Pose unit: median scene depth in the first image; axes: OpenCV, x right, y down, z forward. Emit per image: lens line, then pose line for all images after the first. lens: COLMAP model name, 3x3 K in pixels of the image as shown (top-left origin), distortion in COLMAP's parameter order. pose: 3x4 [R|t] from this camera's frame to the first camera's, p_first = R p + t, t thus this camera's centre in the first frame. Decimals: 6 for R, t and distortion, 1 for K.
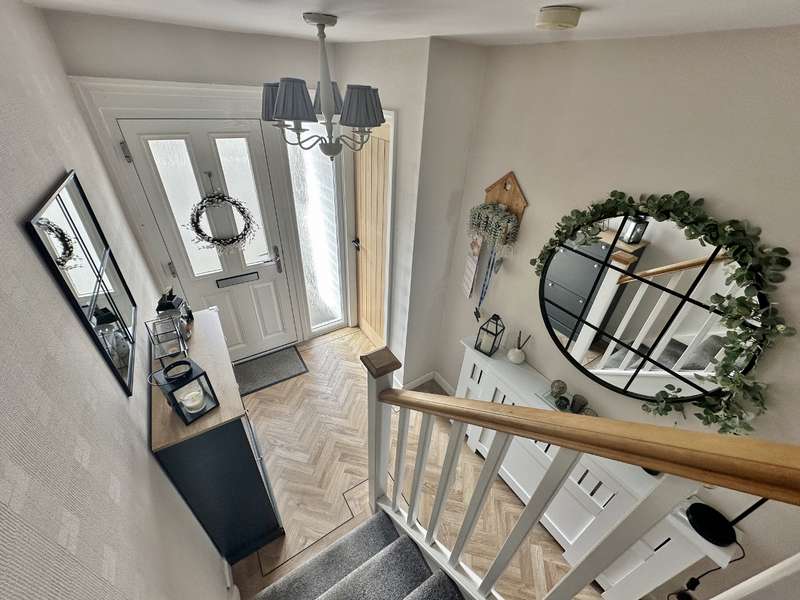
lens RADIAL K [[320.8, 0, 399.0], [0, 320.8, 300.7], [0, 0, 1]] dist [-0.003773, 0.000770]
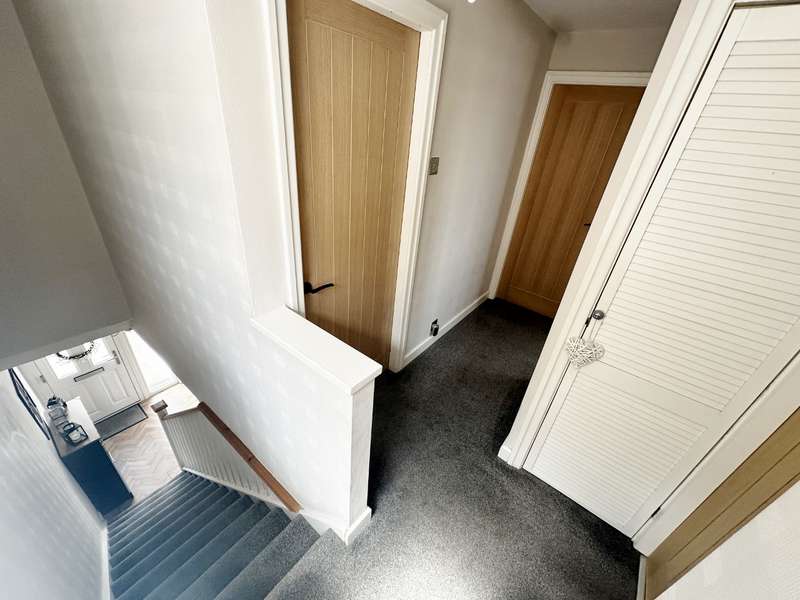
lens RADIAL K [[320.8, 0, 398.6], [0, 320.8, 299.2], [0, 0, 1]] dist [-0.003773, 0.000770]
pose [[0.941617, -0.137458, 0.307347, 0.658521], [0.152168, 0.988056, -0.024296, -0.191100], [-0.300336, 0.069645, 0.951287, -1.300950]]
